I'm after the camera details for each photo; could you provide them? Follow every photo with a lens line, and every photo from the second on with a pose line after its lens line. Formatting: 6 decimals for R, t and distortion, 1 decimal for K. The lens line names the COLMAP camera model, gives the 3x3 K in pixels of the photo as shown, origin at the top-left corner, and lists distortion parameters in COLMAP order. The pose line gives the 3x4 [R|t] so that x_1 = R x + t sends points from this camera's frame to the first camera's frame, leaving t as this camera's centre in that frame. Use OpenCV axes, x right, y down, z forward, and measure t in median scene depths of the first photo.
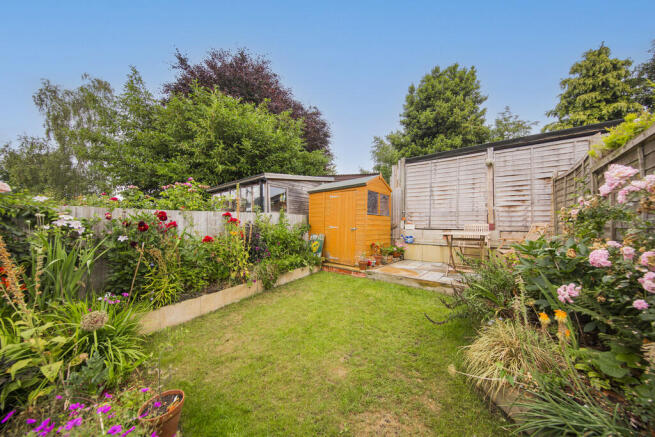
lens RADIAL K [[212.4, 0, 327.0], [0, 212.4, 219.9], [0, 0, 1]] dist [-0.000655, -0.000071]
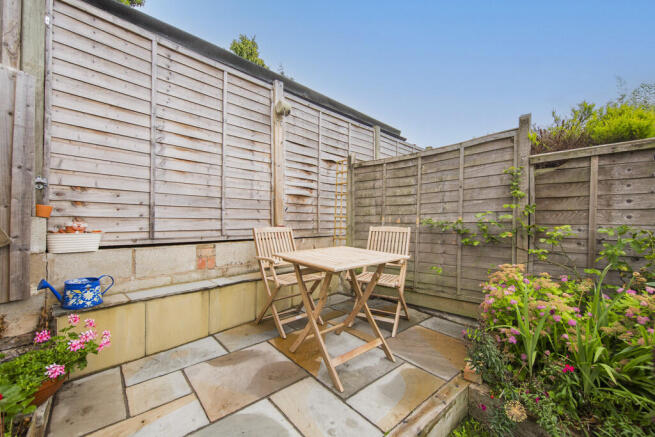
lens RADIAL K [[254.9, 0, 327.1], [0, 254.9, 221.8], [0, 0, 1]] dist [-0.000022, 0.000006]
pose [[0.151602, 0.002249, 0.988439, 0.146401], [-0.005776, 0.999982, -0.001389, 0.007509], [-0.988425, -0.005499, 0.151612, 0.709775]]
